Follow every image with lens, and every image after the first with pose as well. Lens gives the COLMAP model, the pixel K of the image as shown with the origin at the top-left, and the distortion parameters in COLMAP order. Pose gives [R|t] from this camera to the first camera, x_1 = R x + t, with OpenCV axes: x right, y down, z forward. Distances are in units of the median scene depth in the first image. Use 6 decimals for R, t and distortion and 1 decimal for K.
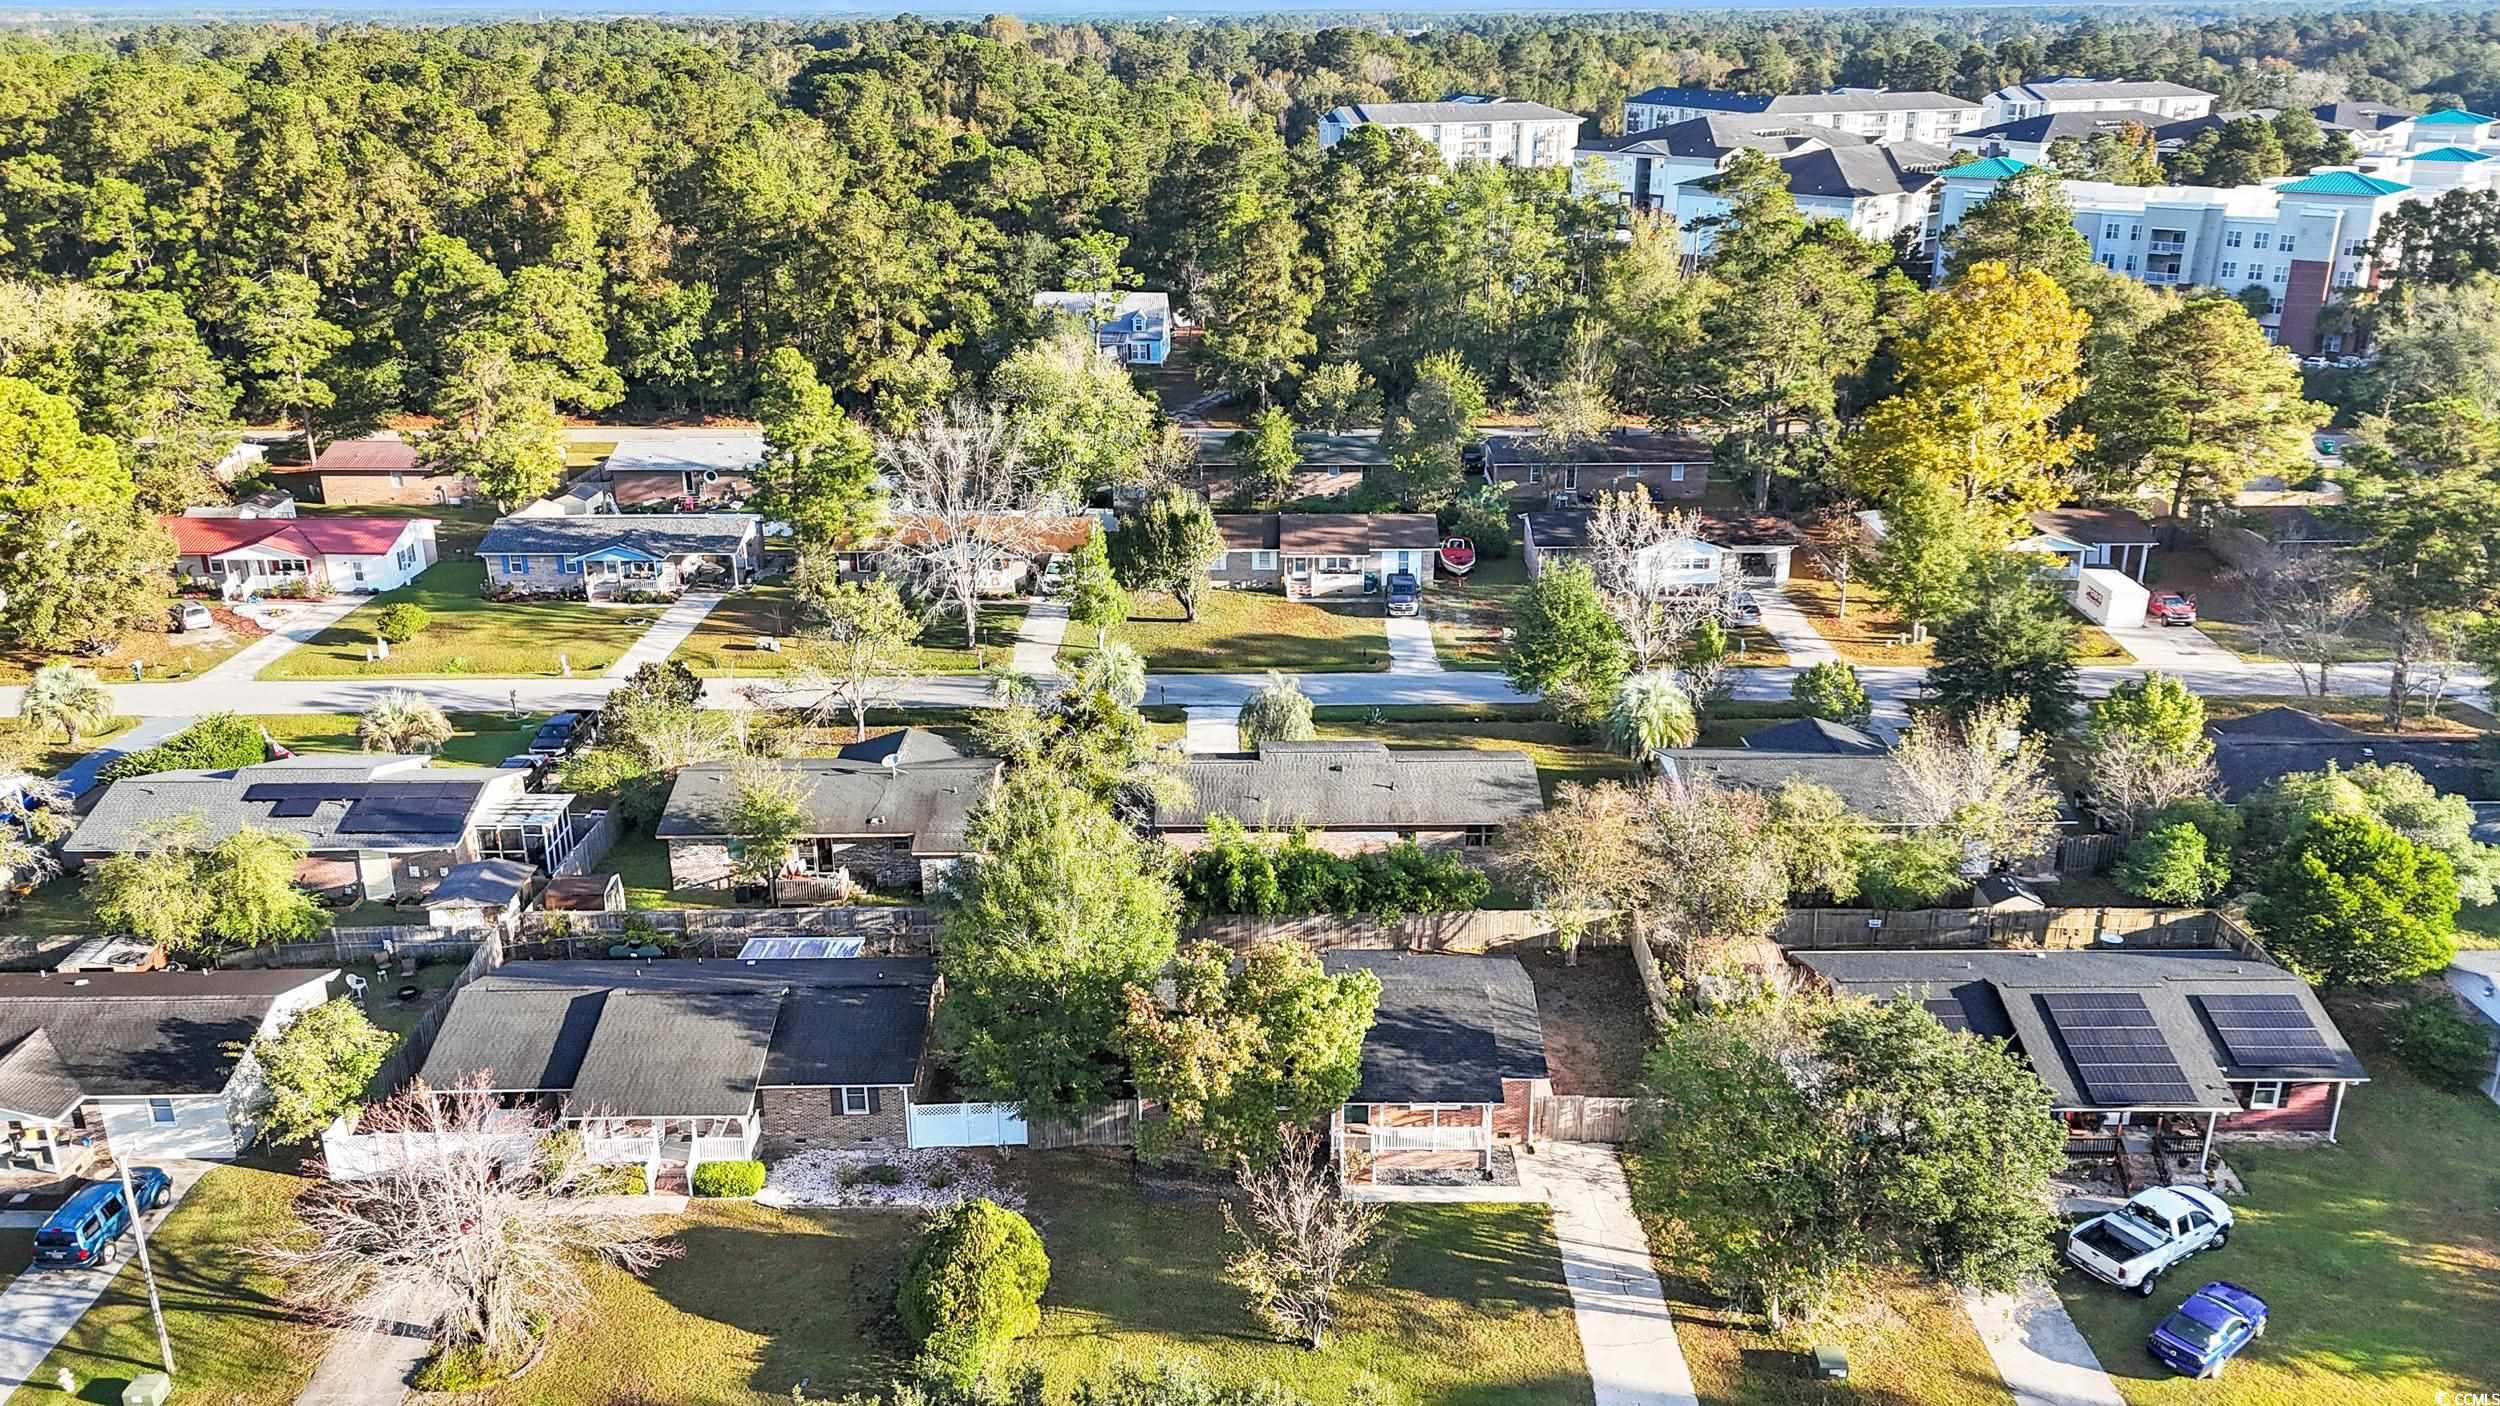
lens RADIAL K [[1866.2, 0, 1260.7], [0, 1866.2, 700.6], [0, 0, 1]] dist [0.067357, -0.055553]
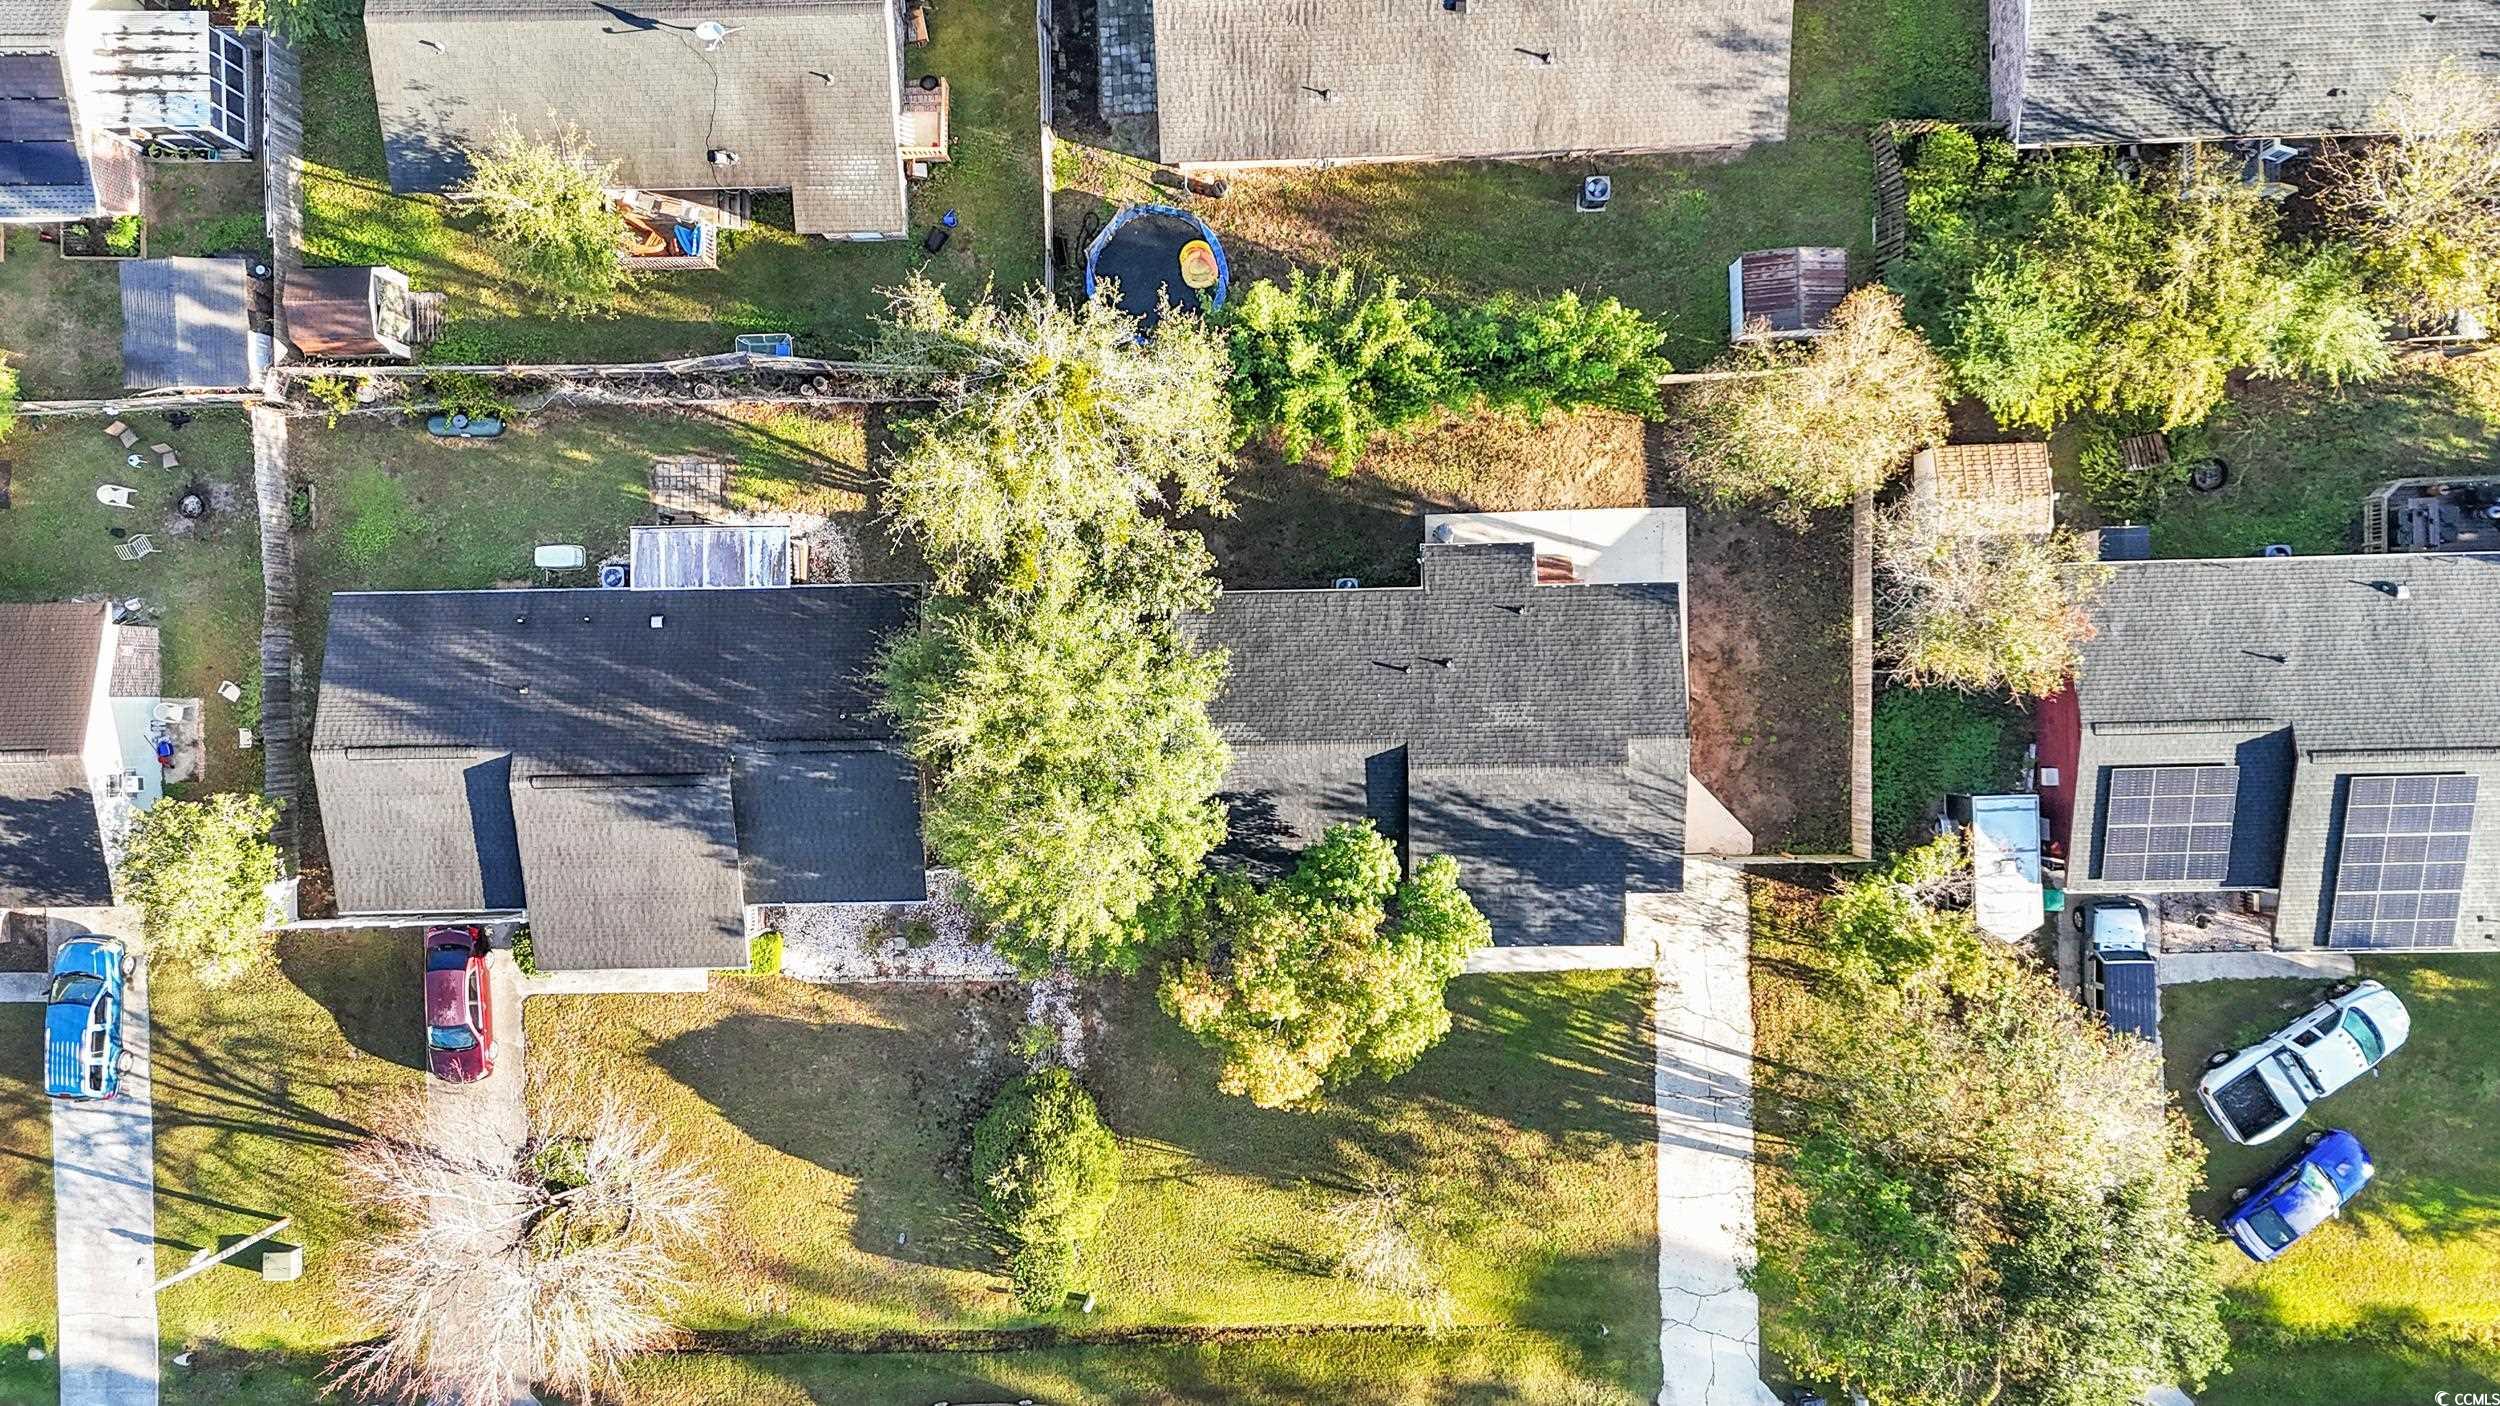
lens RADIAL K [[1866.2, 0, 1260.7], [0, 1866.2, 700.6], [0, 0, 1]] dist [0.067357, -0.055553]
pose [[0.999836, -0.006879, -0.016730, -0.011153], [0.018069, 0.336670, 0.941449, -0.323758], [-0.000843, -0.941598, 0.336739, 0.420189]]
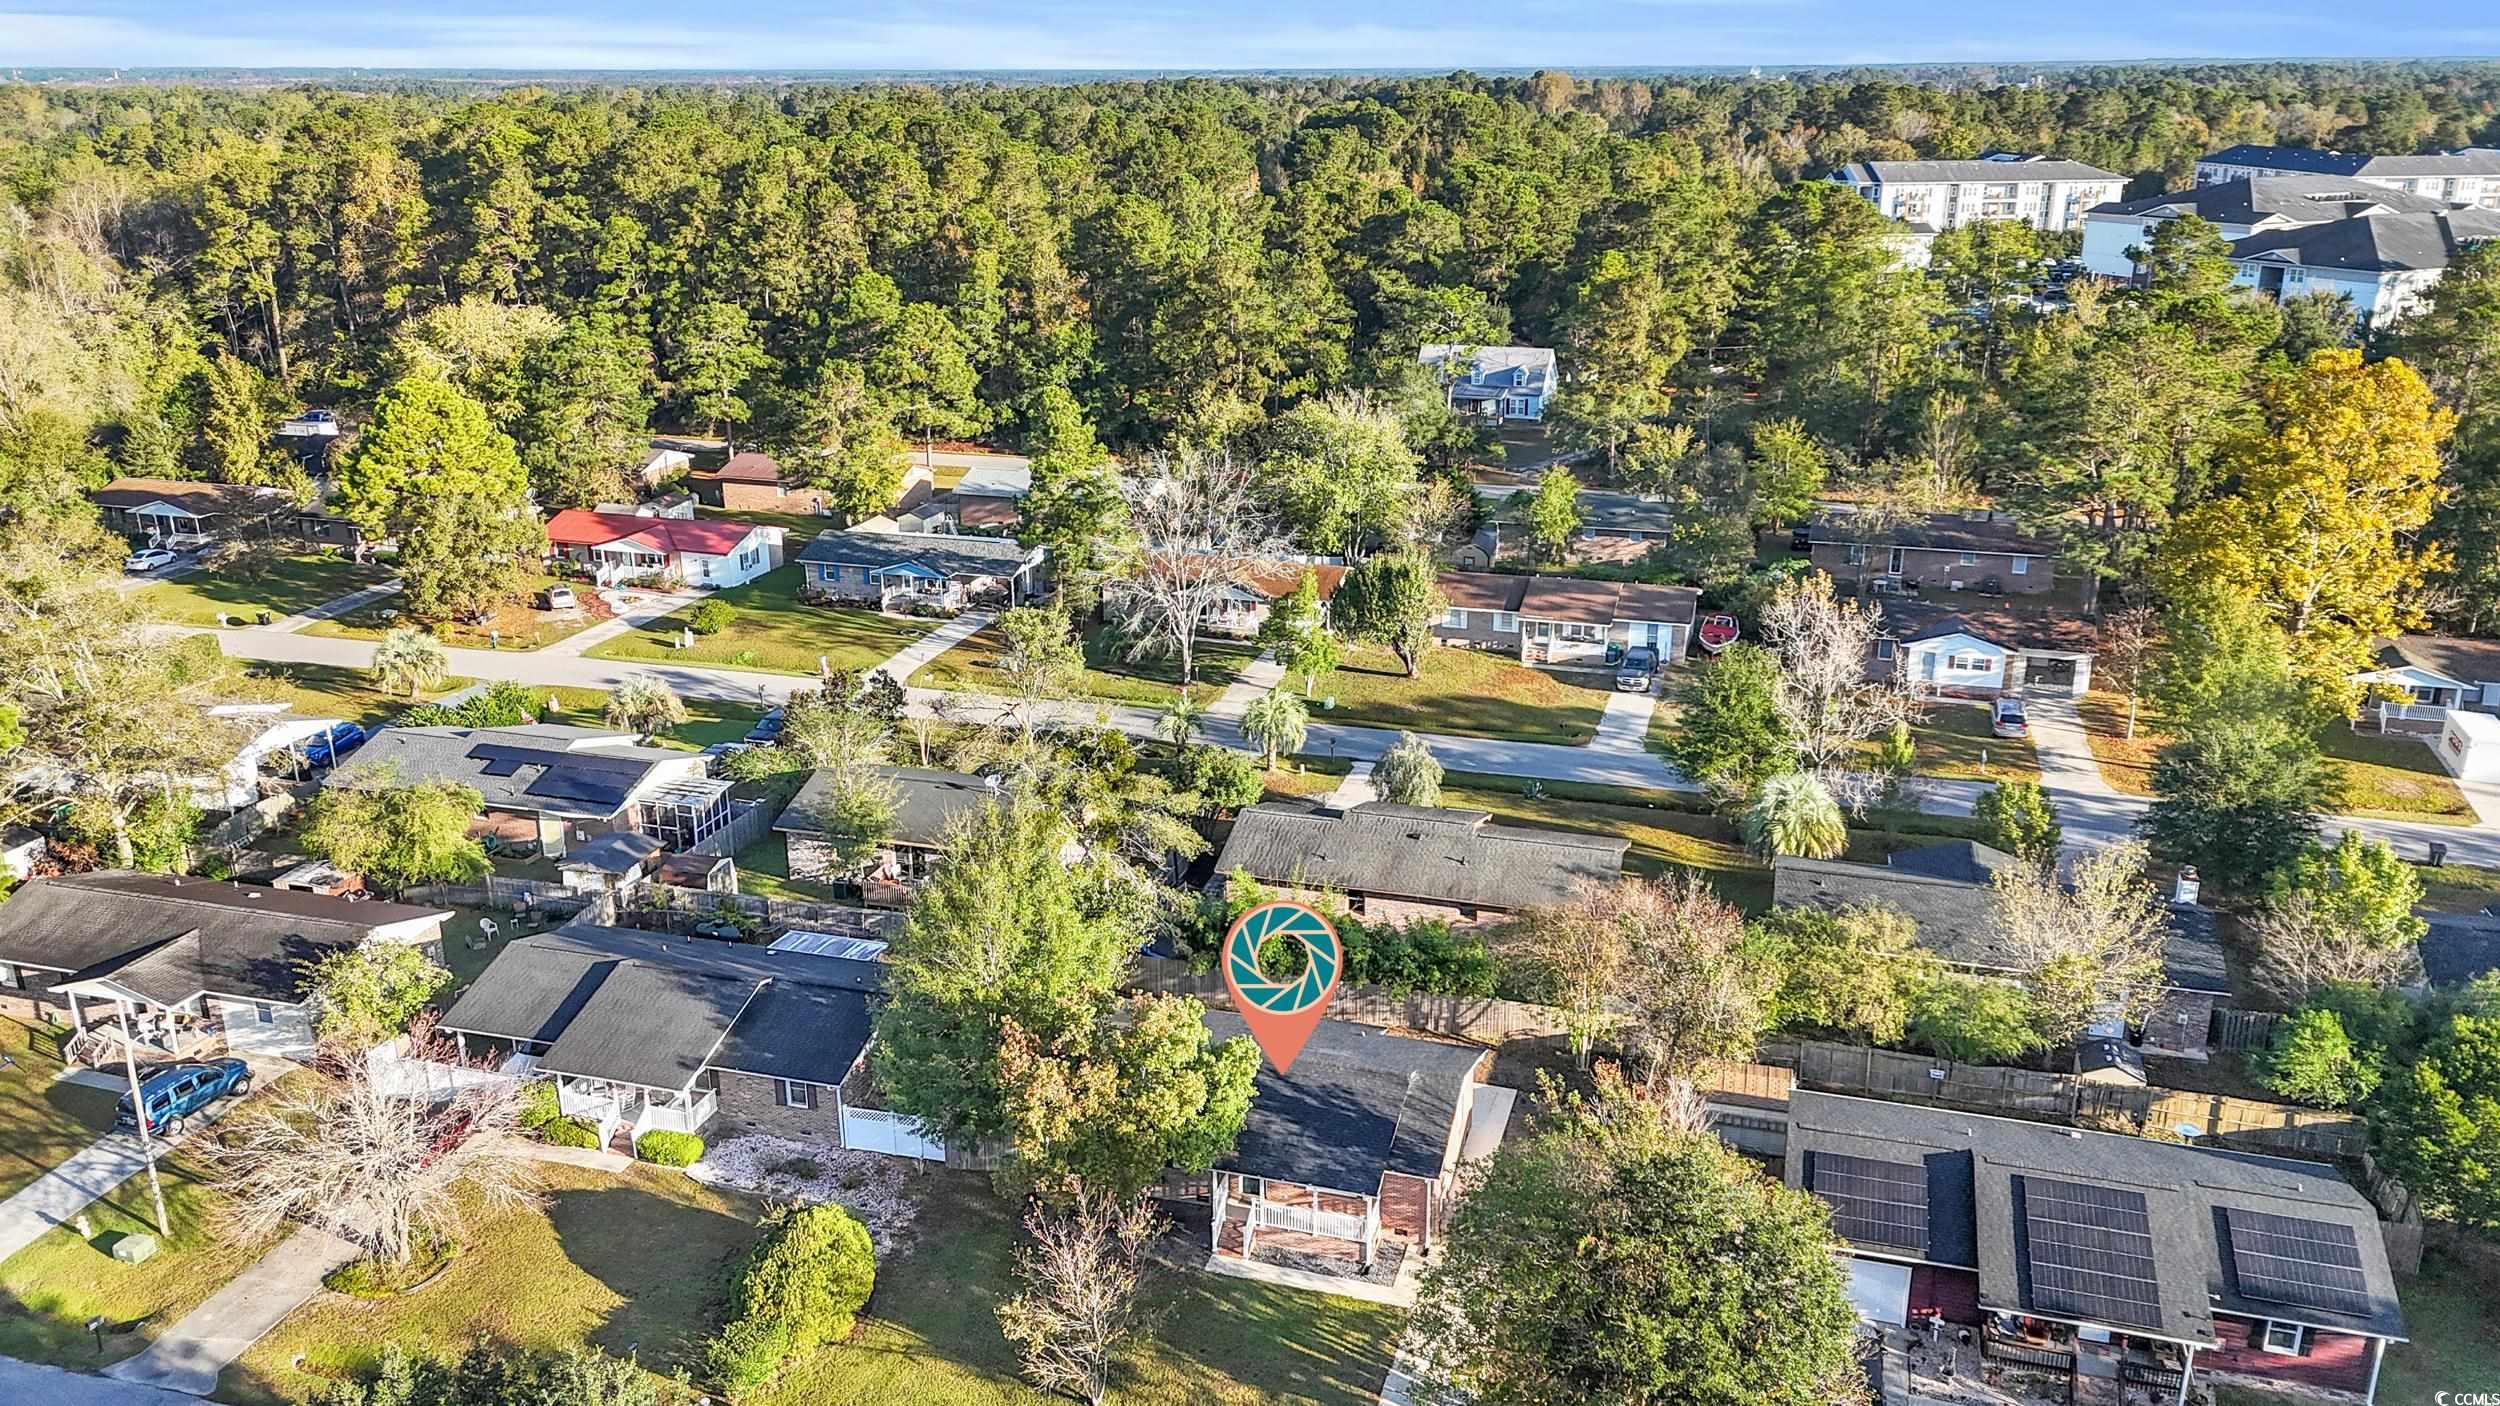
lens RADIAL K [[1866.2, 0, 1260.7], [0, 1866.2, 700.6], [0, 0, 1]] dist [0.067357, -0.055553]
pose [[0.956706, 0.091680, -0.276240, 0.161511], [-0.099041, 0.995001, -0.012784, -0.009739], [0.273687, 0.039590, 0.961004, 0.027768]]
